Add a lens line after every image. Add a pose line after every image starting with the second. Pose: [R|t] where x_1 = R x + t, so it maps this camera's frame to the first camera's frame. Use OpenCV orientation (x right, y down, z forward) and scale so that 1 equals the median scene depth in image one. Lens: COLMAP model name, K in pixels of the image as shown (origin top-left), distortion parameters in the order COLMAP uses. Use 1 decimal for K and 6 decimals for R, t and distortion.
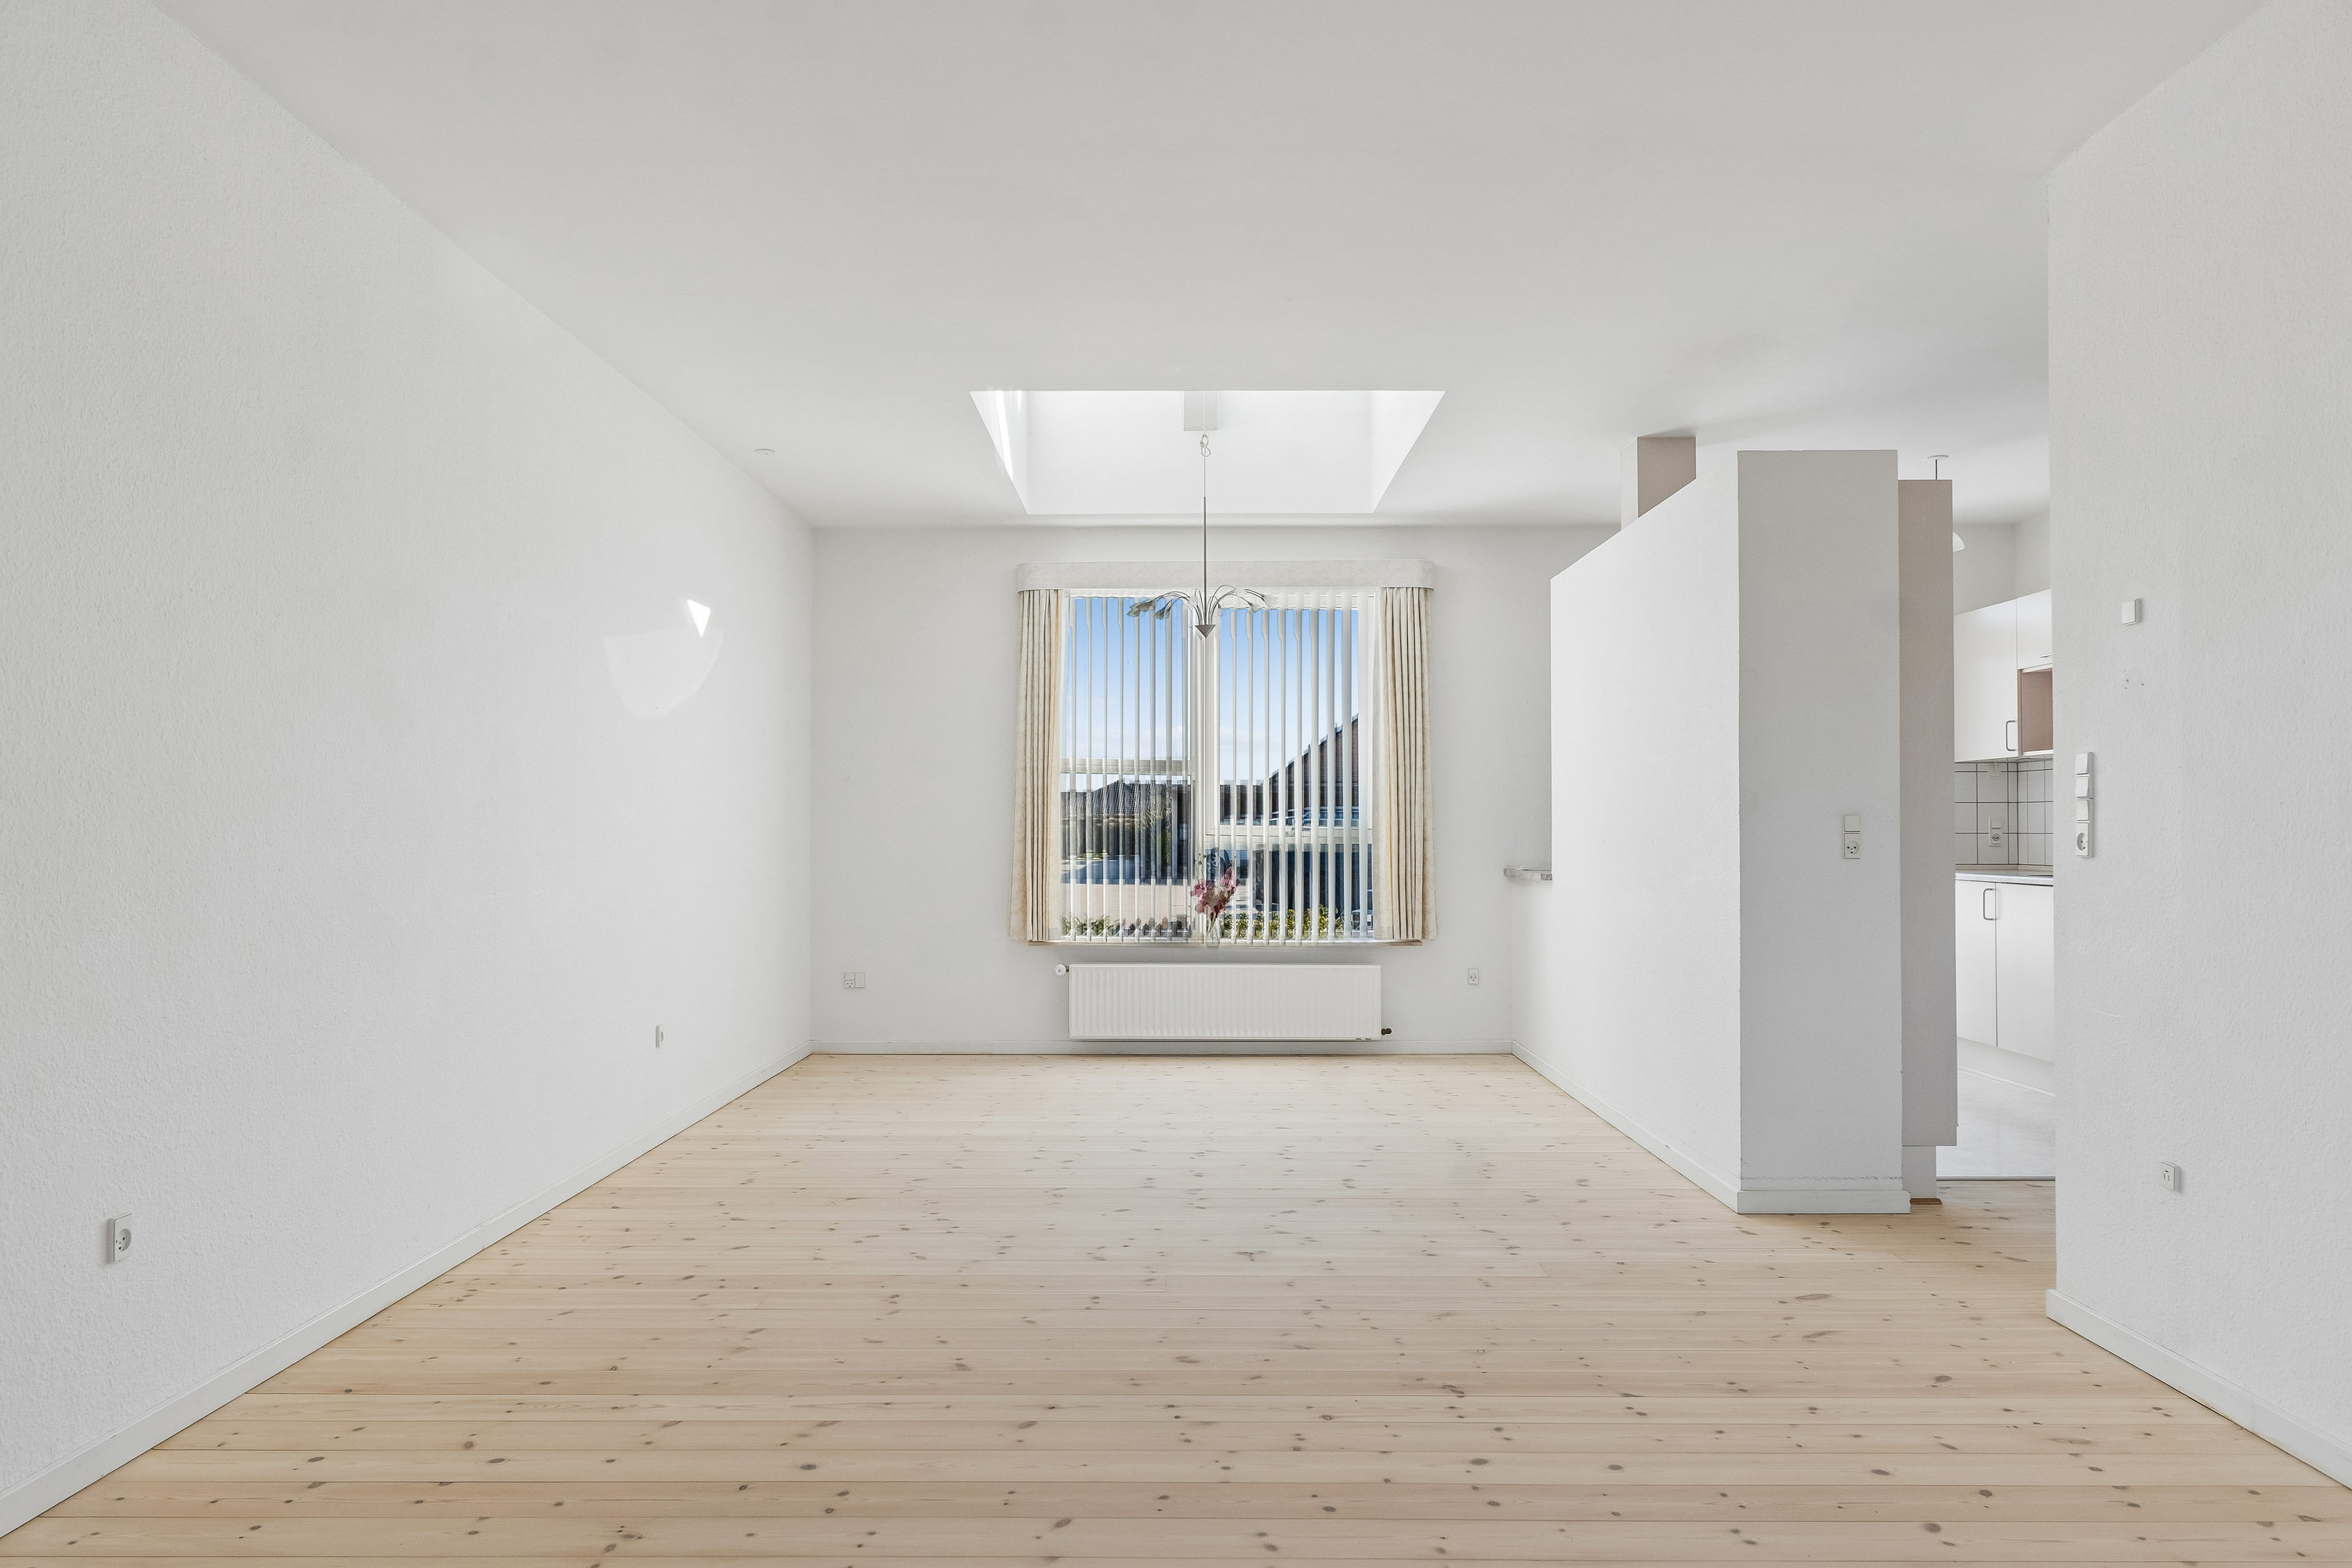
lens RADIAL K [[1609.8, 0, 1179.3], [0, 1609.8, 780.1], [0, 0, 1]] dist [-0.001515, -0.002306]
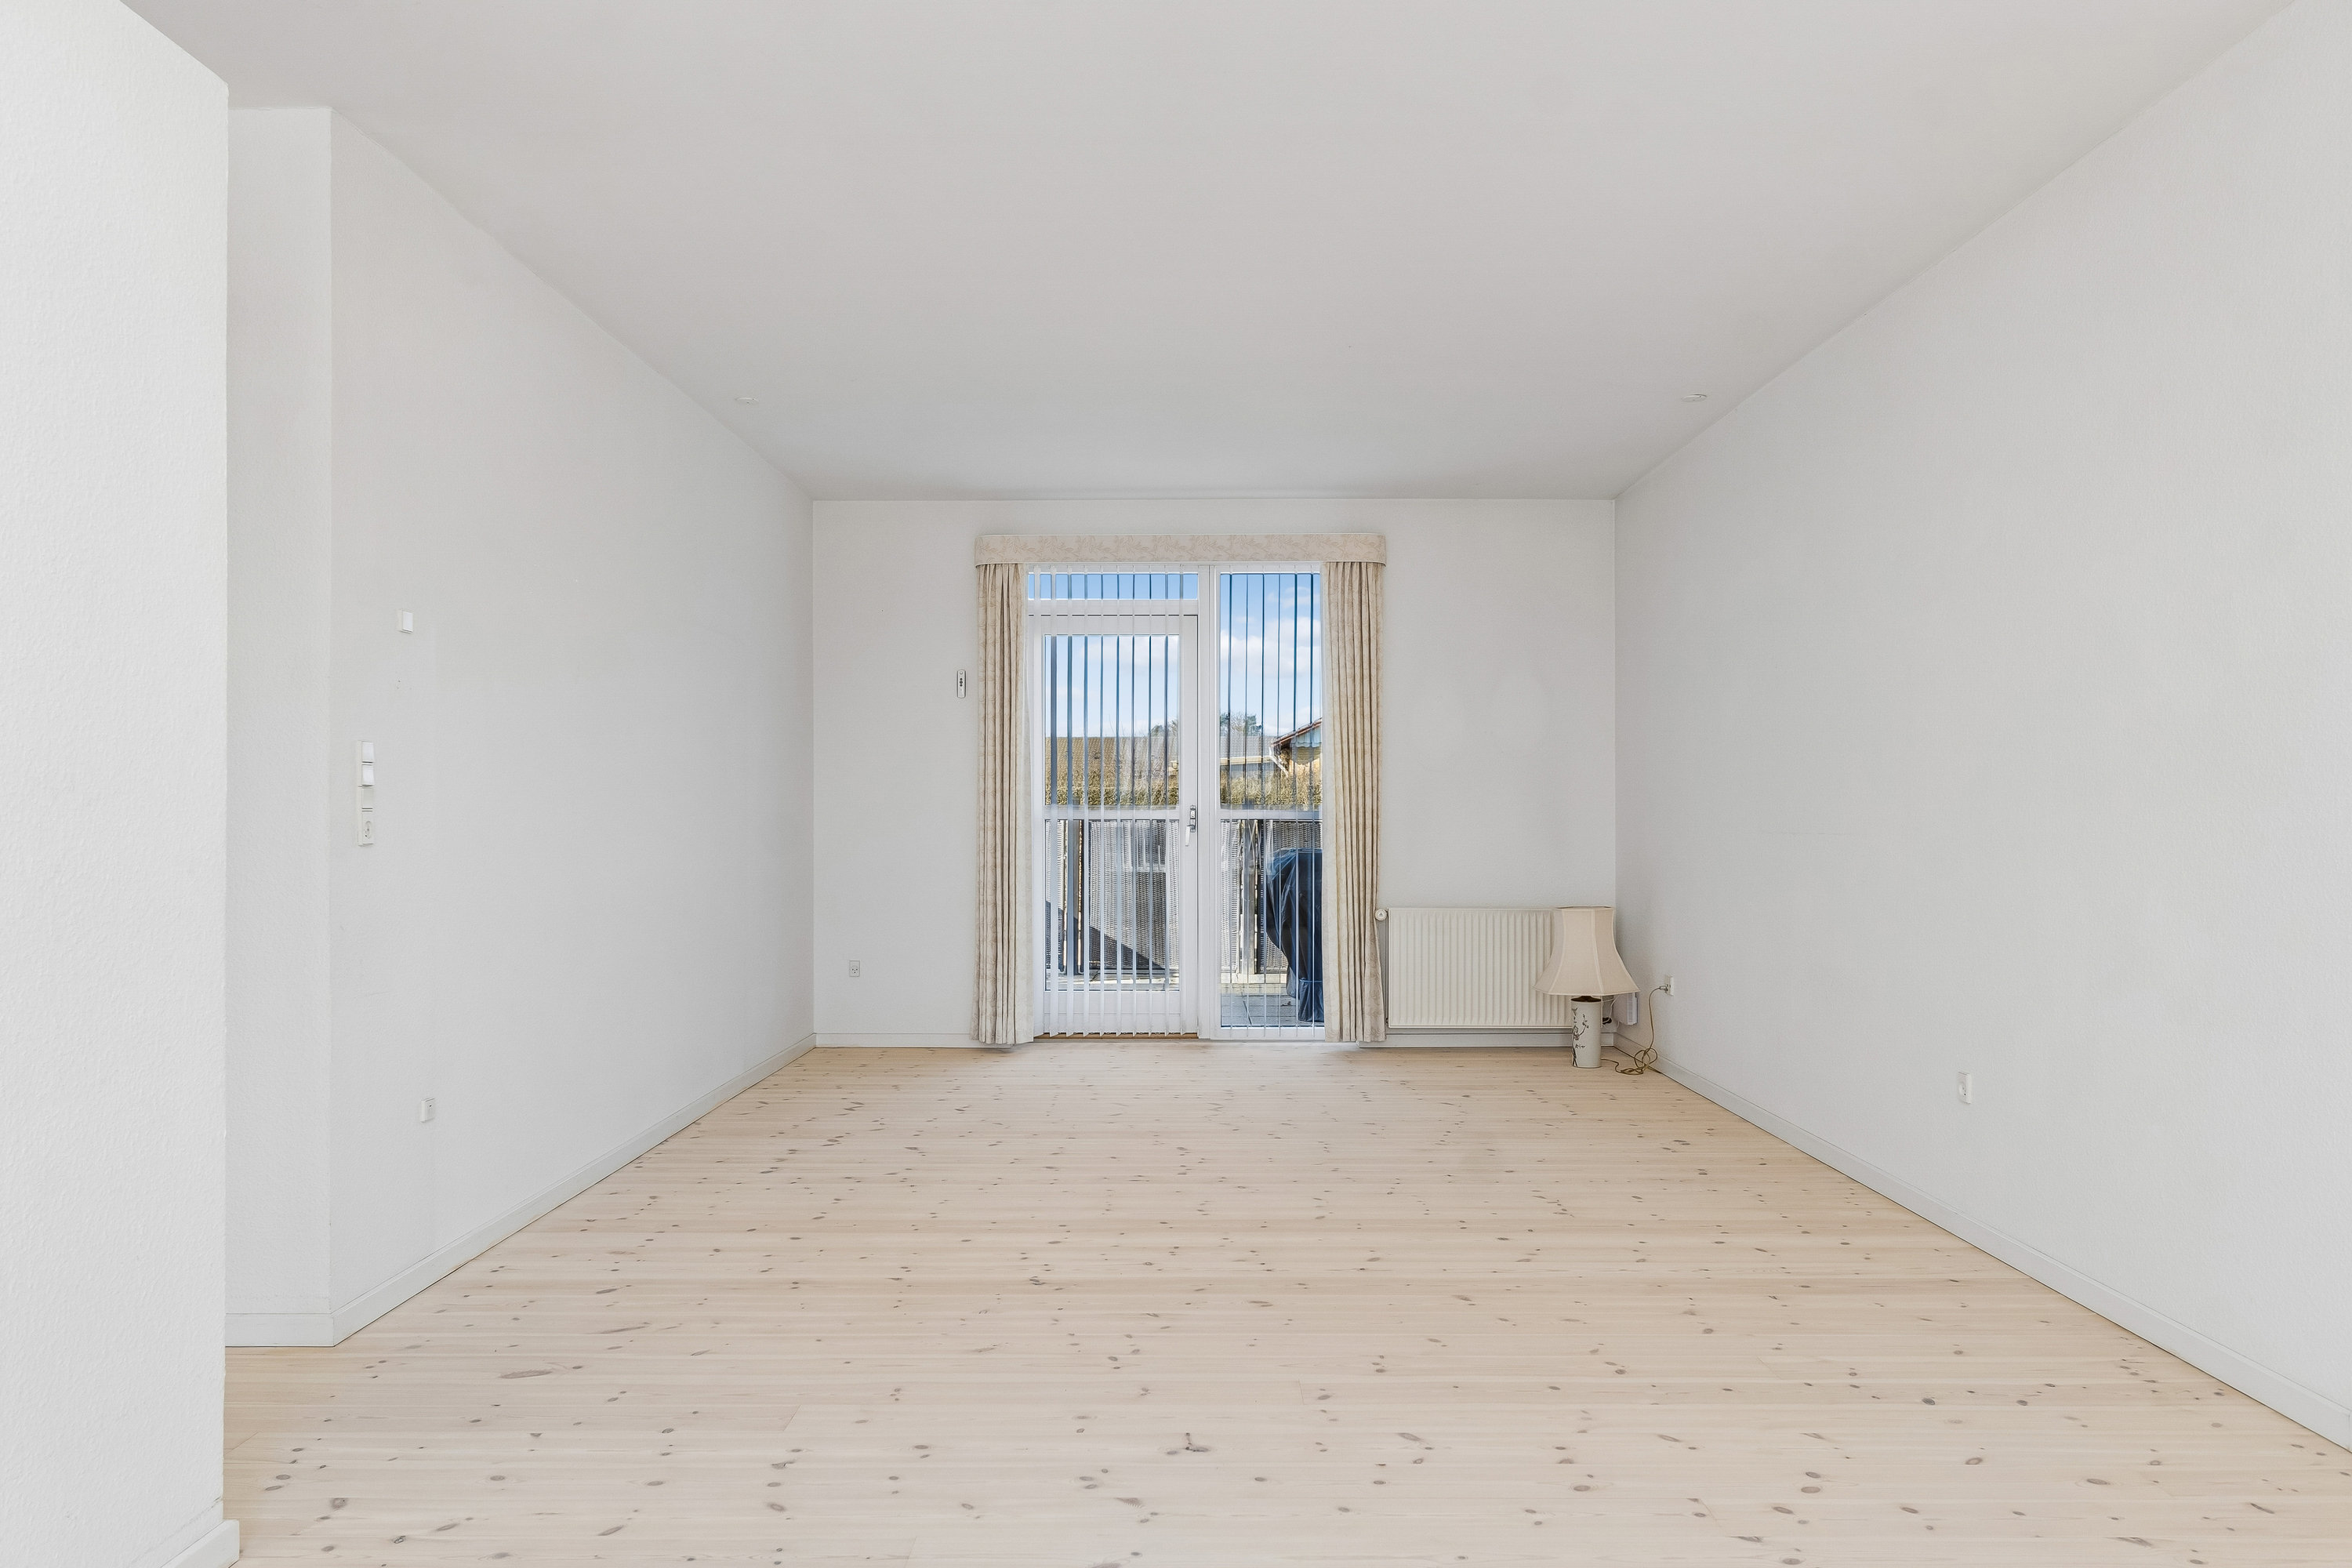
lens RADIAL K [[1609.8, 0, 1176.3], [0, 1609.8, 789.5], [0, 0, 1]] dist [-0.001515, -0.002306]
pose [[-0.999999, 0.000721, 0.001277, 0.047273], [0.000661, 0.998933, -0.046185, 0.049255], [-0.001309, -0.046184, -0.998932, 1.636235]]
